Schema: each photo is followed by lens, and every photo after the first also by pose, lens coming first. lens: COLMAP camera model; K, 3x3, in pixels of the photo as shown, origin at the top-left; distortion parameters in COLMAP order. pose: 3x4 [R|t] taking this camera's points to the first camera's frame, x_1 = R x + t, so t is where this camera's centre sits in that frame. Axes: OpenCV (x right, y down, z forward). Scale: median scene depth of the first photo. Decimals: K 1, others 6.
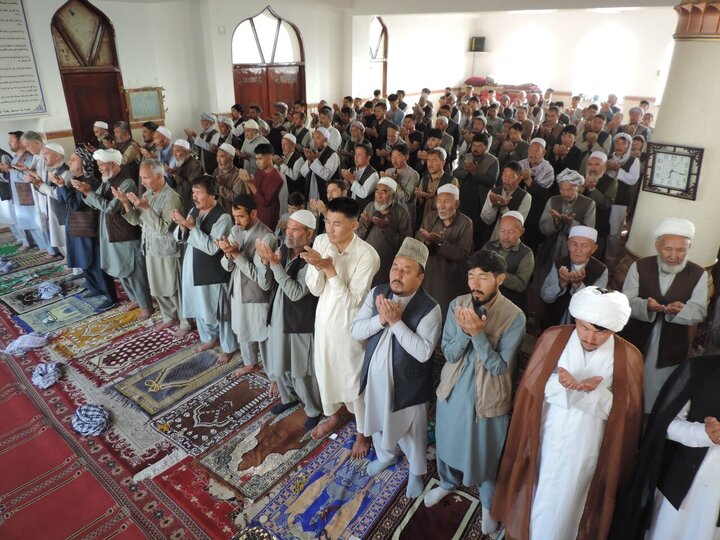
lens RADIAL K [[515.7, 0, 360.0], [0, 515.7, 270.0], [0, 0, 1]] dist [-0.017381, 0.000273]
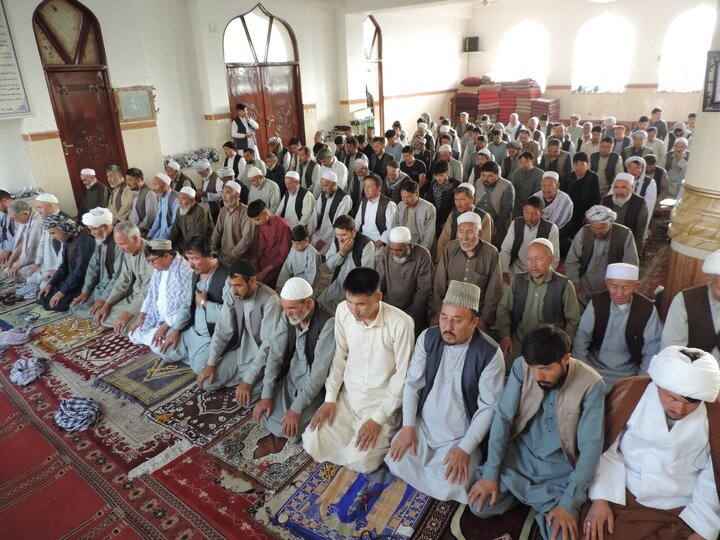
lens RADIAL K [[515.7, 0, 360.0], [0, 515.7, 270.0], [0, 0, 1]] dist [-0.017381, 0.000273]
pose [[0.998544, -0.053766, 0.004256, -0.052471], [0.053911, 0.997331, -0.049233, 0.129712], [-0.001597, 0.049391, 0.998778, 0.151012]]
